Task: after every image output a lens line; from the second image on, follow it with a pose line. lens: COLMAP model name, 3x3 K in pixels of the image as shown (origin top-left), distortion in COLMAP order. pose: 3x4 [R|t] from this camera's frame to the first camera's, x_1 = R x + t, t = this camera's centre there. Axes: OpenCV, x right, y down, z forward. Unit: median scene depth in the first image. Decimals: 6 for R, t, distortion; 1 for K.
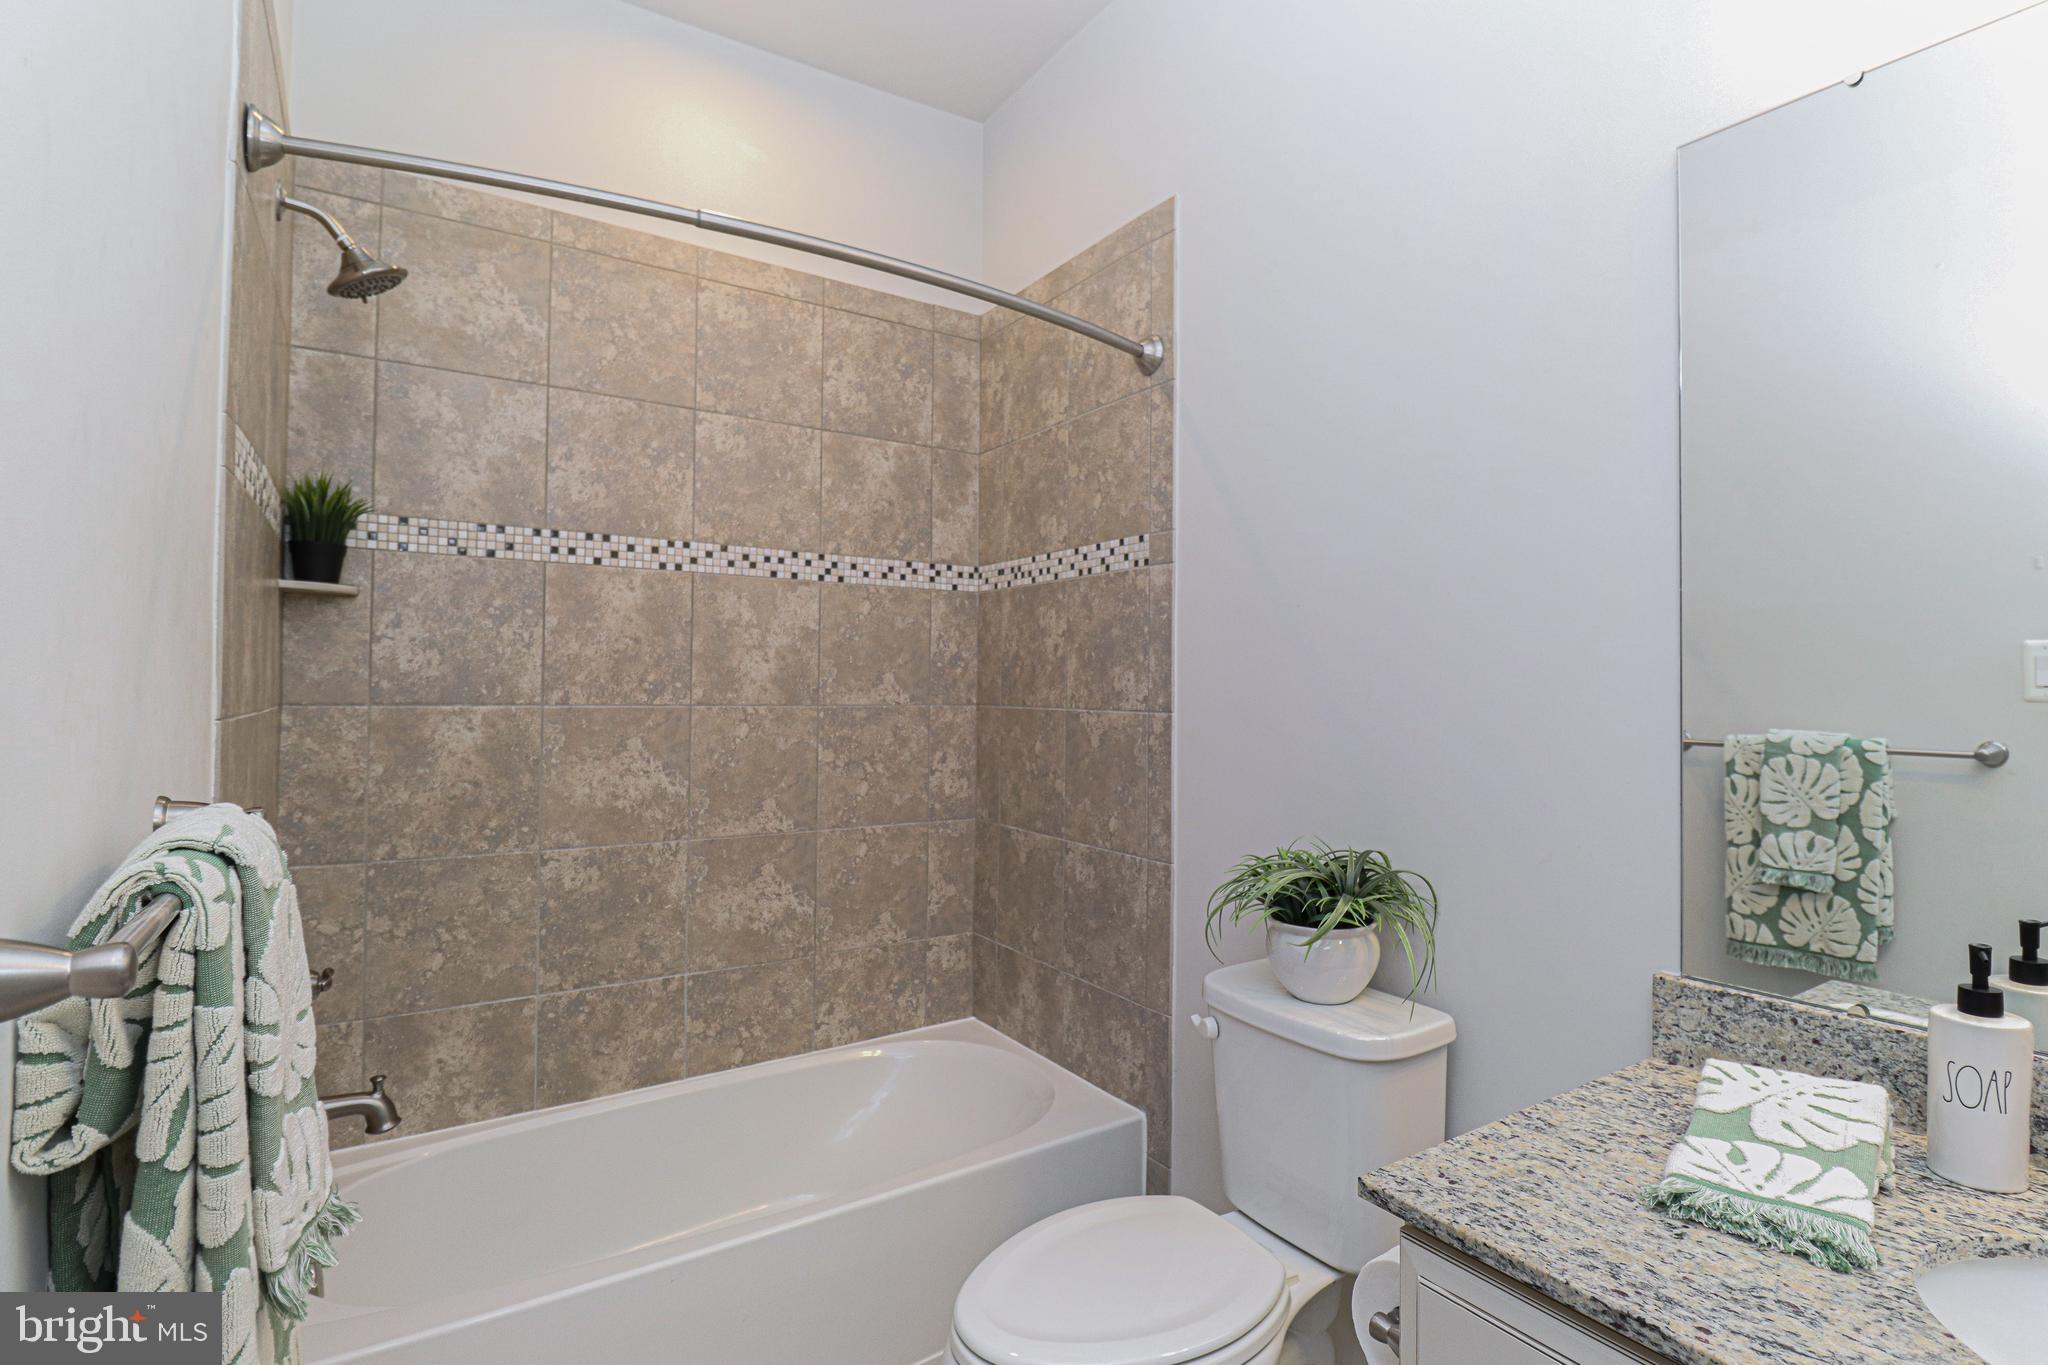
lens RADIAL K [[954.4, 0, 1036.5], [0, 954.4, 687.6], [0, 0, 1]] dist [-0.001041, -0.007887]
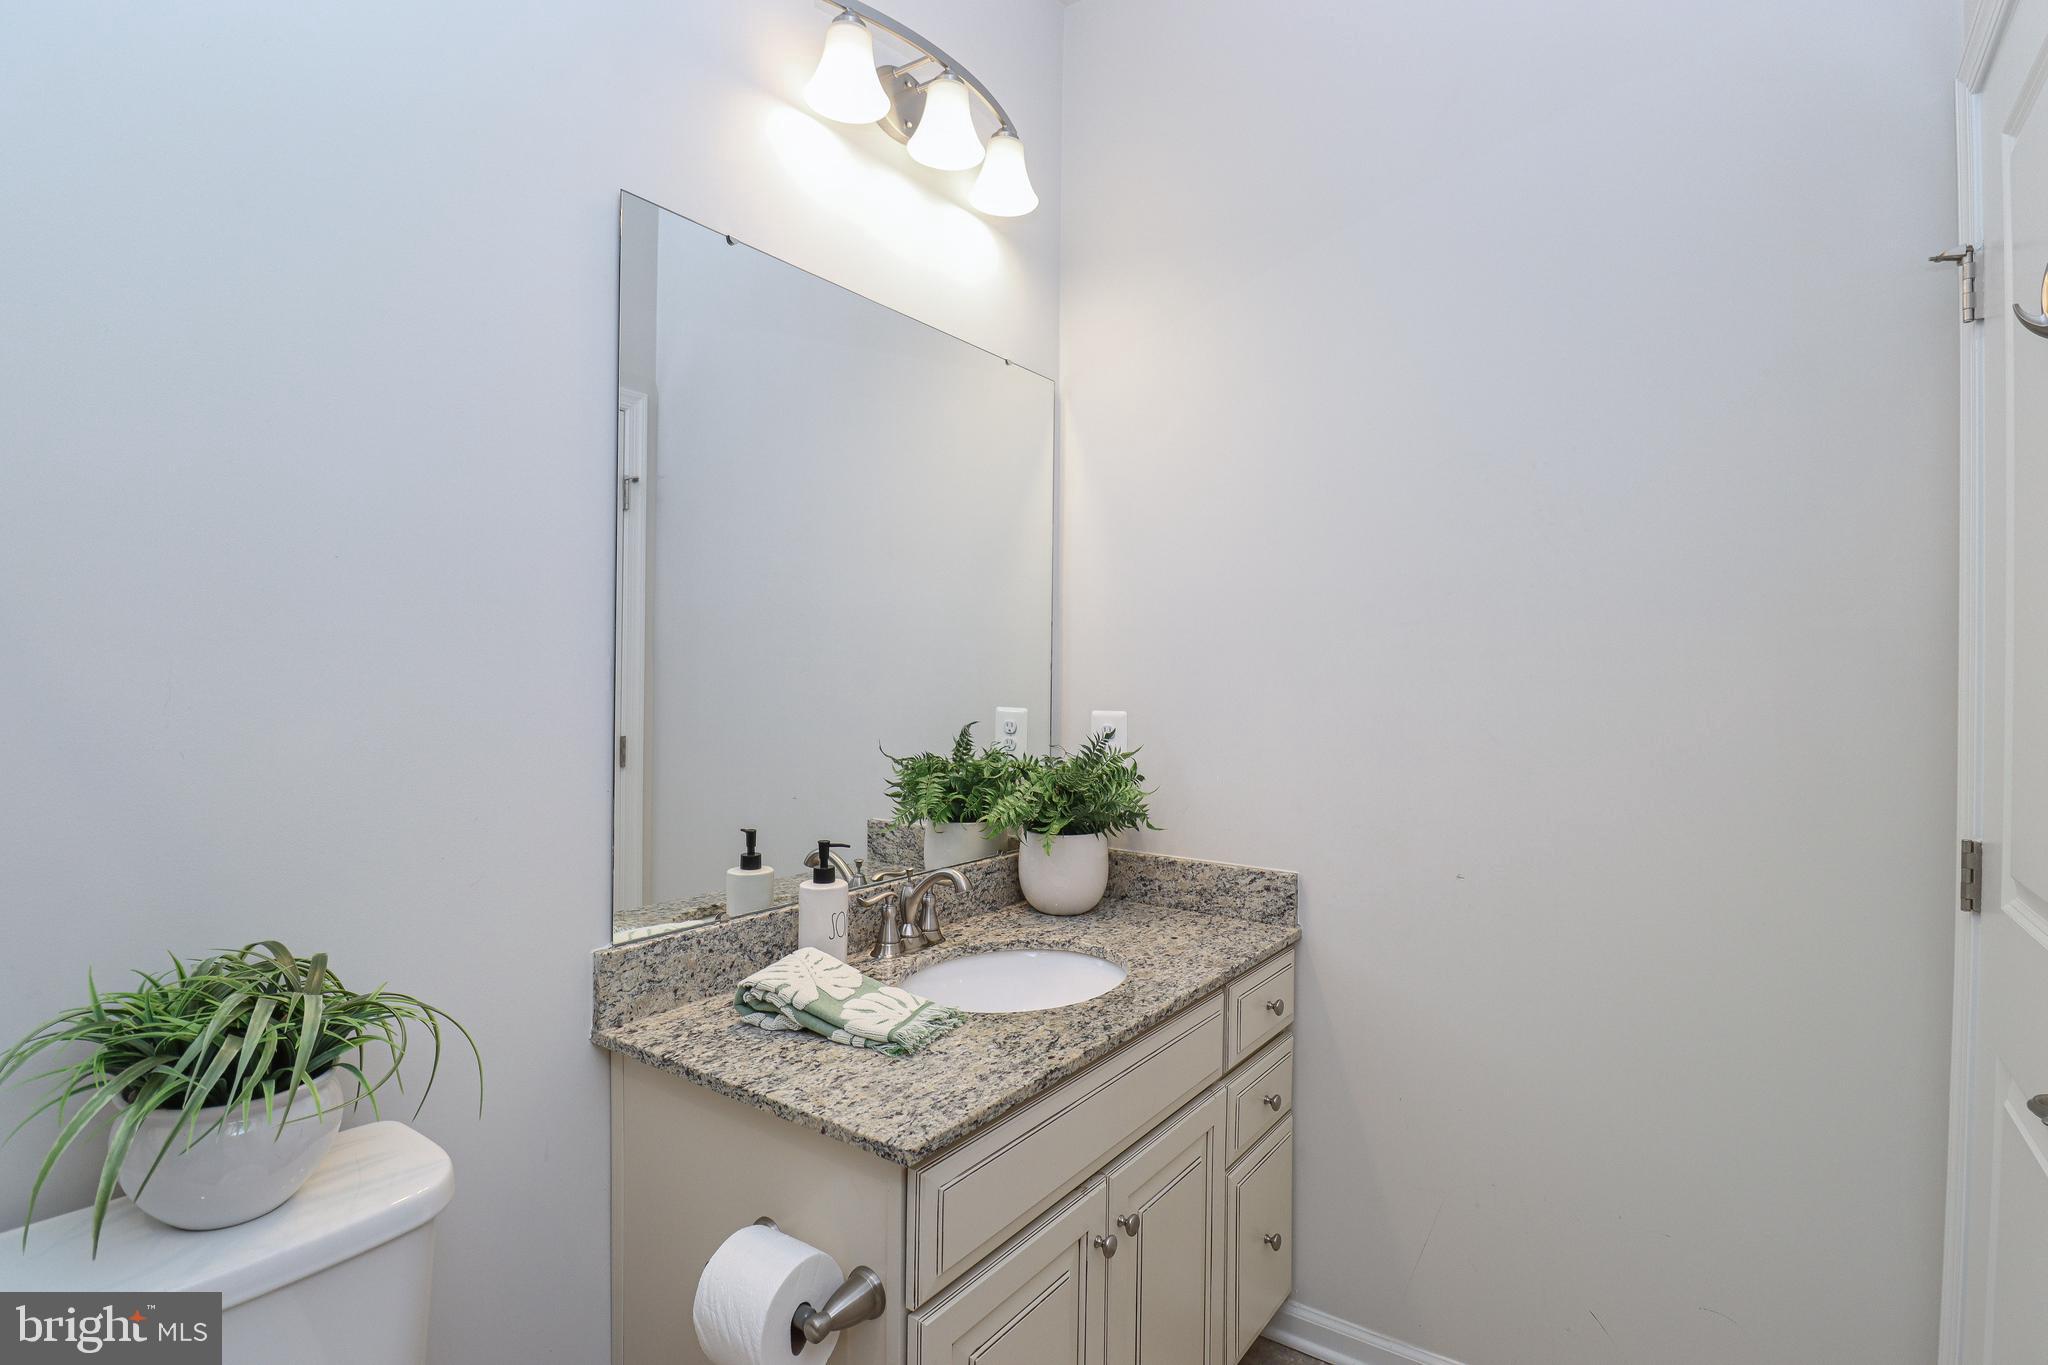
lens RADIAL K [[954.4, 0, 1038.8], [0, 954.4, 677.1], [0, 0, 1]] dist [-0.001041, -0.007887]
pose [[-0.337944, -0.003206, 0.941161, -0.738019], [-0.011361, 0.999935, -0.000673, -0.021638], [-0.941098, -0.010920, -0.337958, 1.257751]]
